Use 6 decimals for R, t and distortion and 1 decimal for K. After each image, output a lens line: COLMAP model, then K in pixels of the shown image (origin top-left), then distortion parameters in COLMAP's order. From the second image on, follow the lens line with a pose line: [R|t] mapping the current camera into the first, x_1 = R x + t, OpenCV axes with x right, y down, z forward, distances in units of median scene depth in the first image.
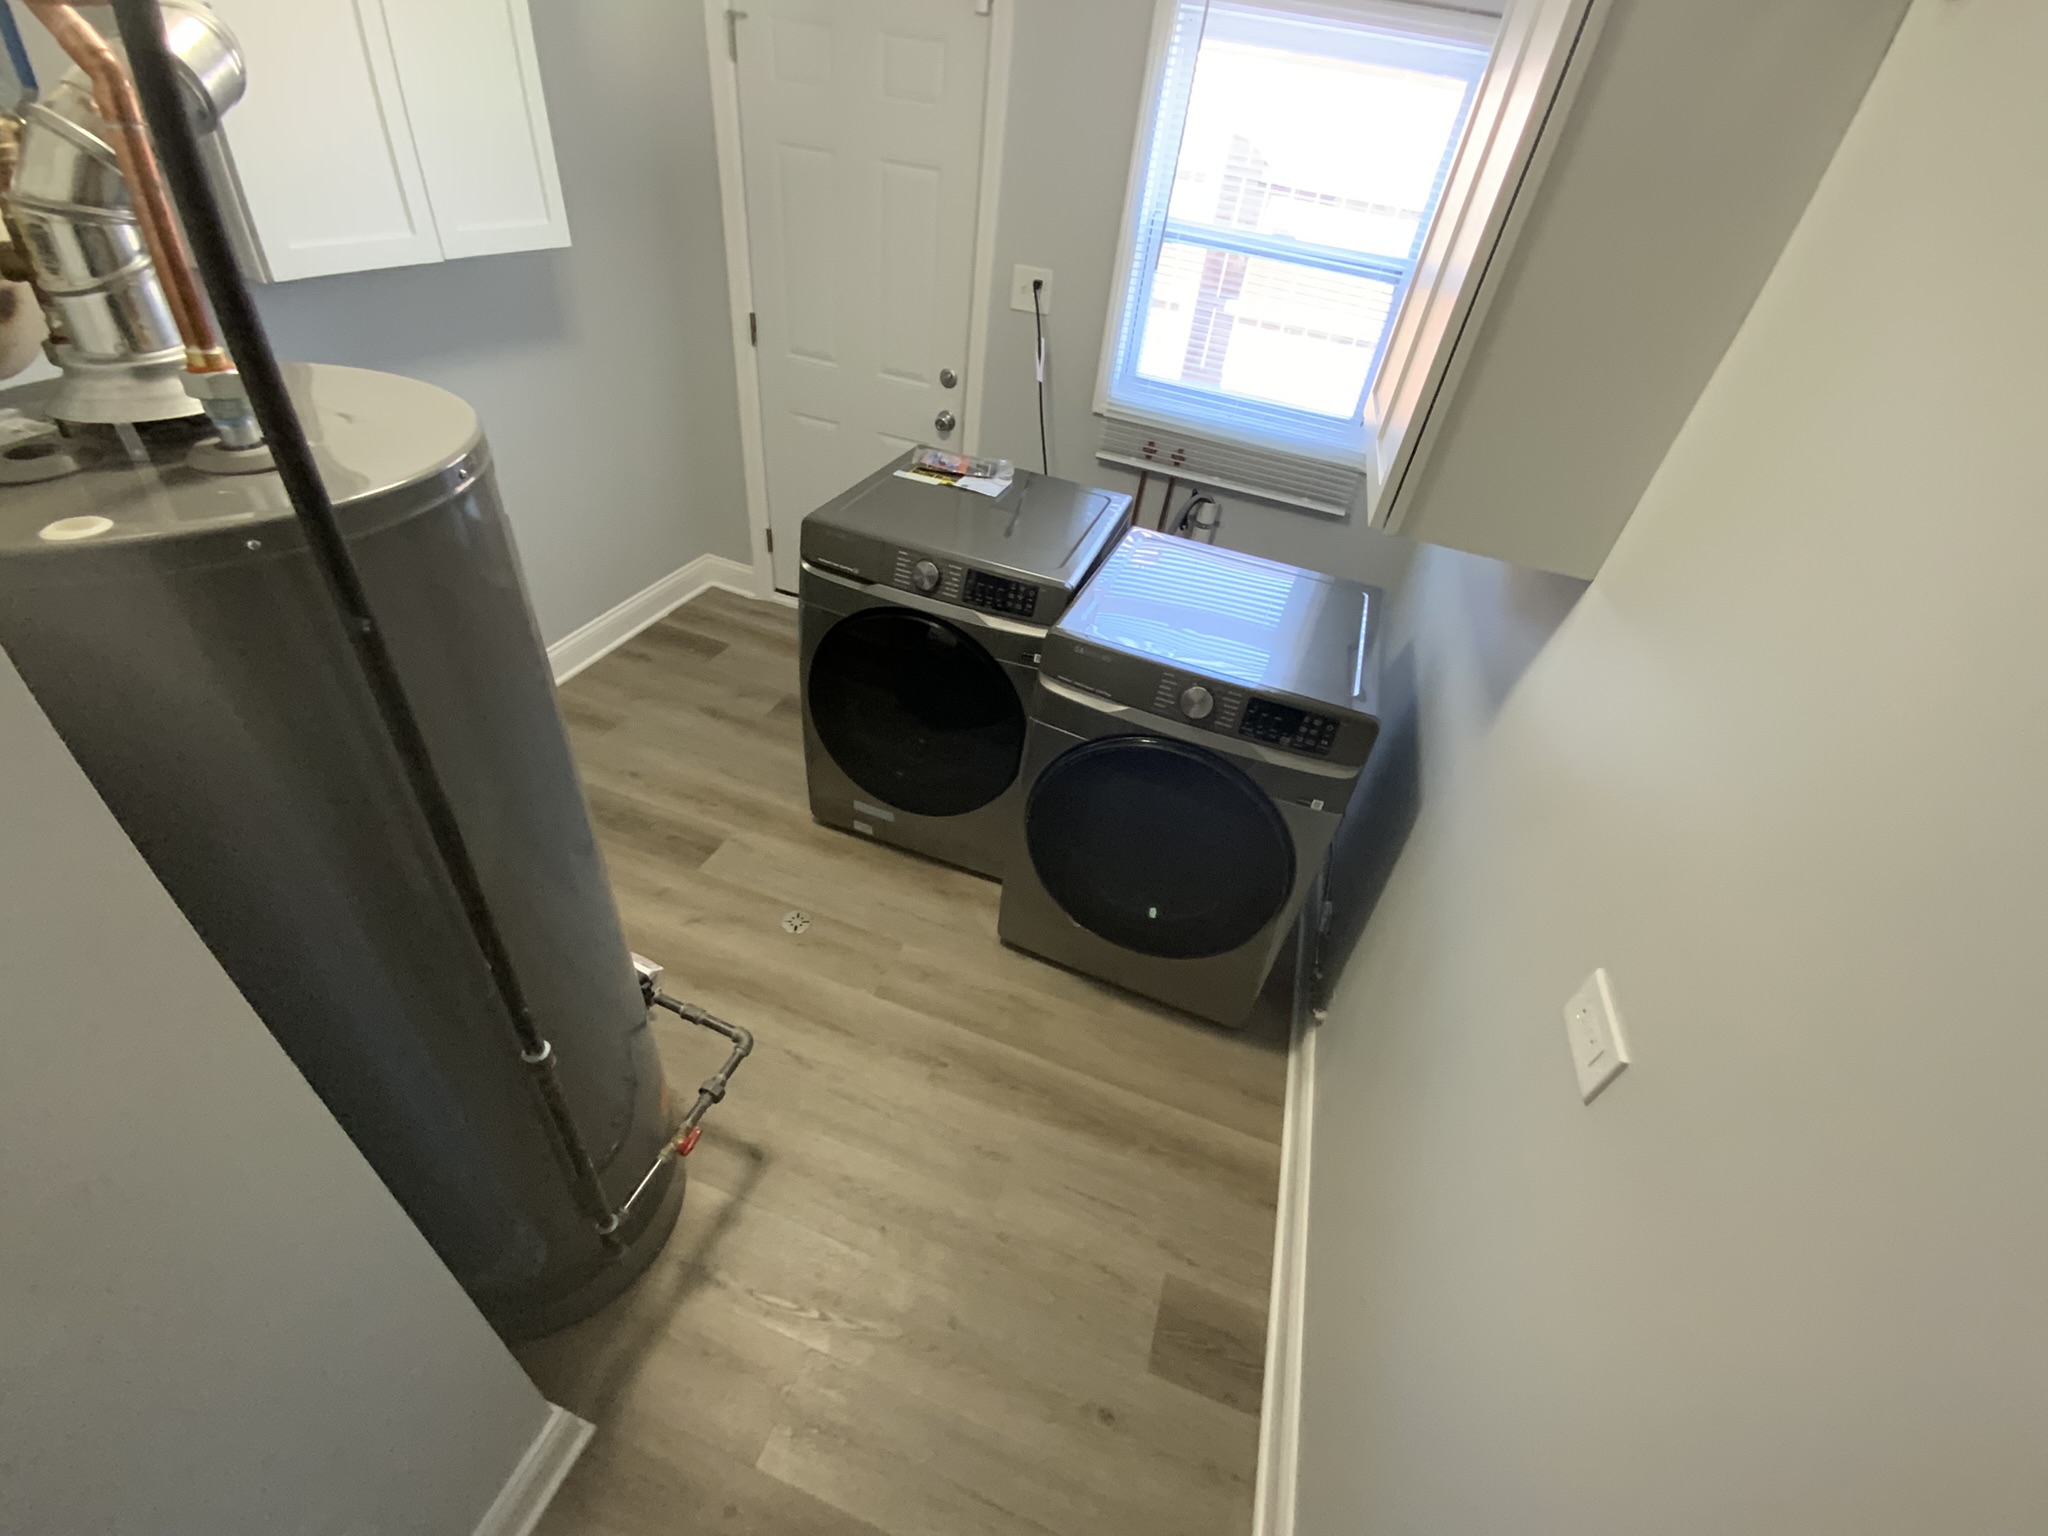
lens RADIAL K [[834.6, 0, 1027.8], [0, 834.6, 767.0], [0, 0, 1]] dist [0.020873, -0.018326]
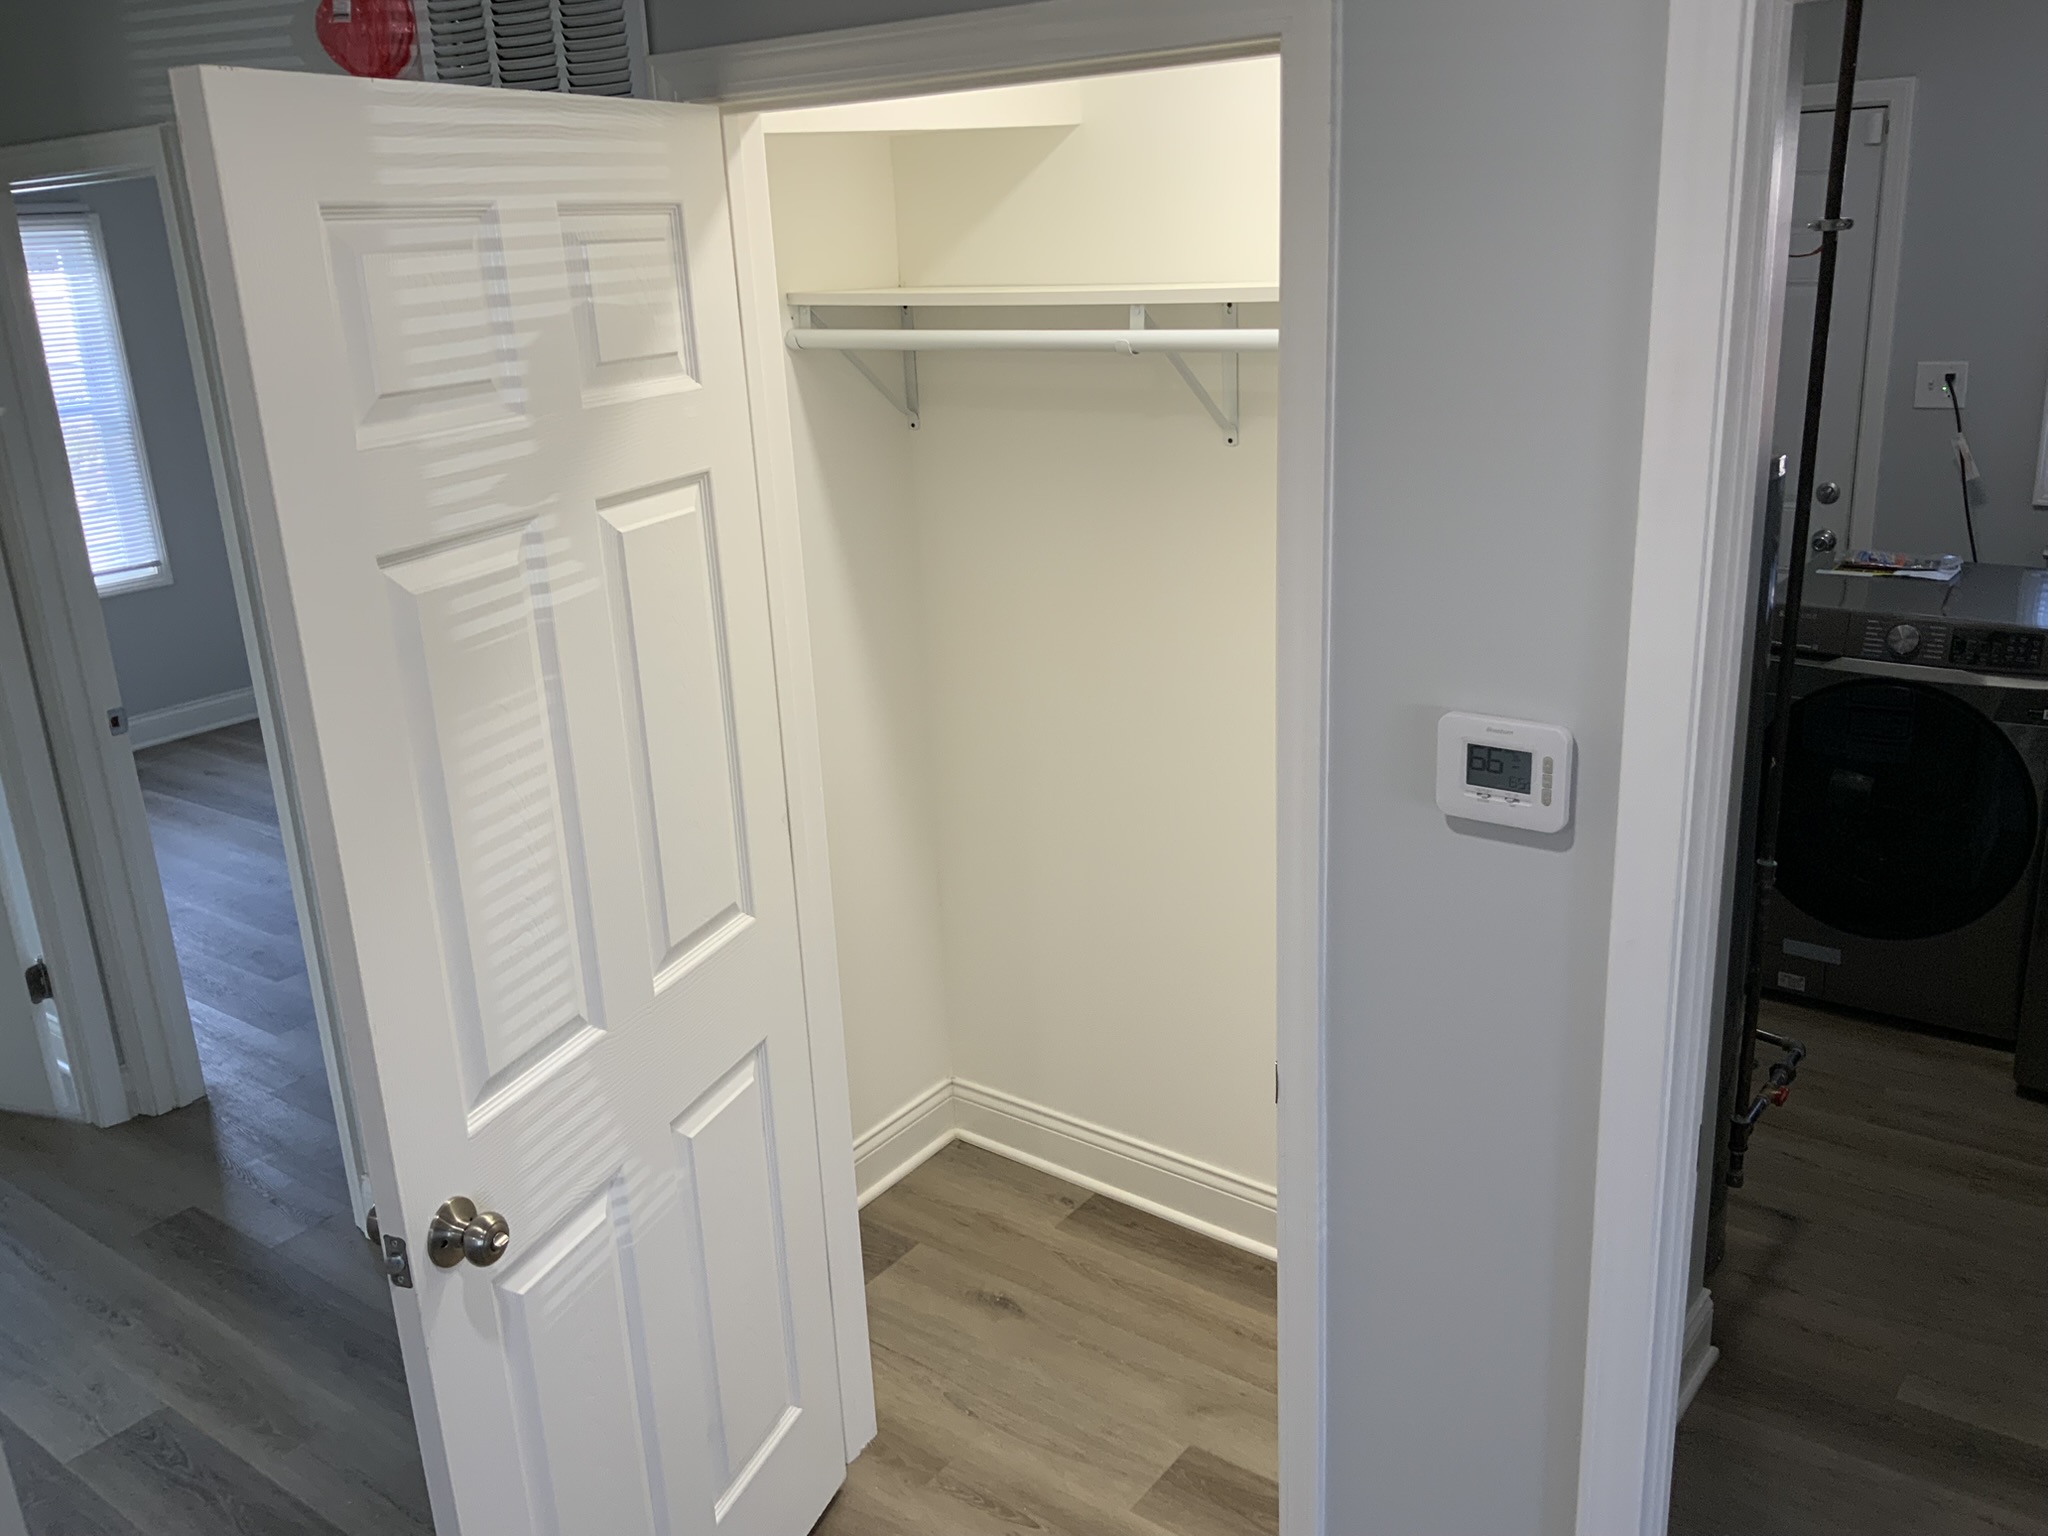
lens RADIAL K [[1740.4, 0, 1024.0], [0, 1740.4, 768.0], [0, 0, 1]] dist [-0.003391, 0.002431]
pose [[0.935915, -0.060994, -0.346904, -0.327405], [-0.069005, 0.934055, -0.350399, 0.573963], [0.345400, 0.351882, 0.869987, -0.868943]]
